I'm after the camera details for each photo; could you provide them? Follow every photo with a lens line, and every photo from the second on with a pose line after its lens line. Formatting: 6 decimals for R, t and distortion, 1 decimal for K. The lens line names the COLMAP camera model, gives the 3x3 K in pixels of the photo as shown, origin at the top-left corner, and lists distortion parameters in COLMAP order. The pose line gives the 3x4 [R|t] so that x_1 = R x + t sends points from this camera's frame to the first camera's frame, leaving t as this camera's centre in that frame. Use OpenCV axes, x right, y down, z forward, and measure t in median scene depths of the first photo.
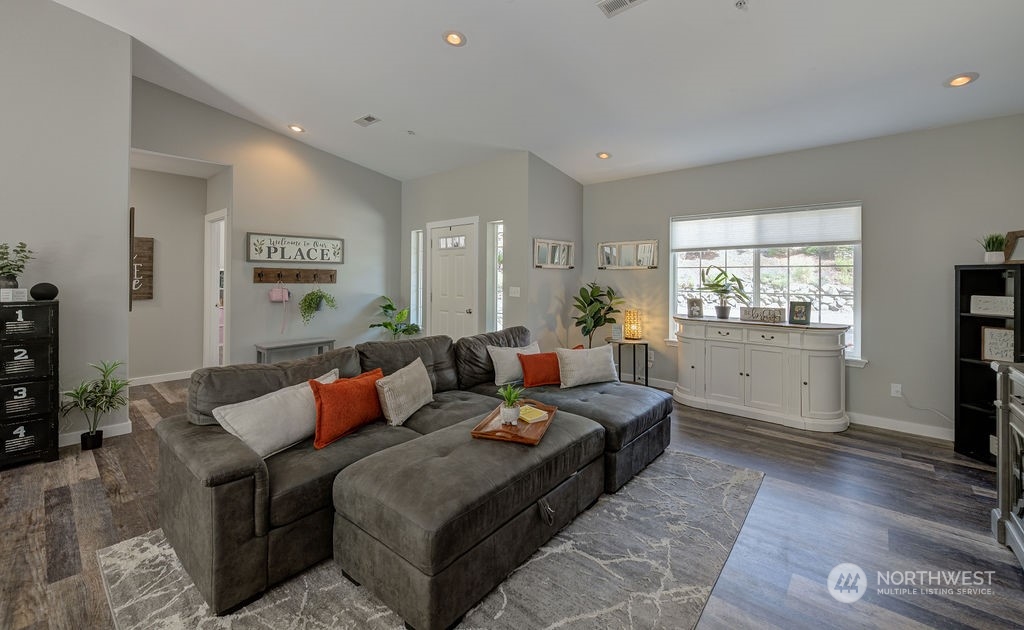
lens RADIAL K [[419.5, 0, 515.6], [0, 419.5, 273.8], [0, 0, 1]] dist [0.003555, -0.001032]
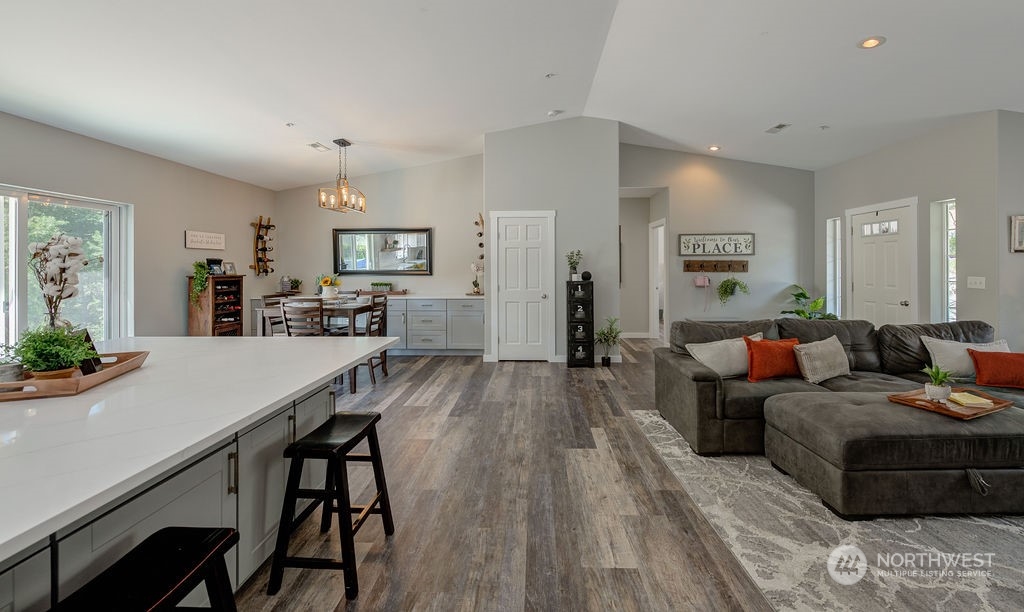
lens RADIAL K [[409.6, 0, 523.7], [0, 409.6, 268.7], [0, 0, 1]] dist [0.000040, -0.000856]
pose [[0.634516, -0.006082, -0.772886, 0.091694], [0.013817, 0.999899, 0.003474, 0.000357], [0.772787, -0.012883, 0.634535, -0.346597]]
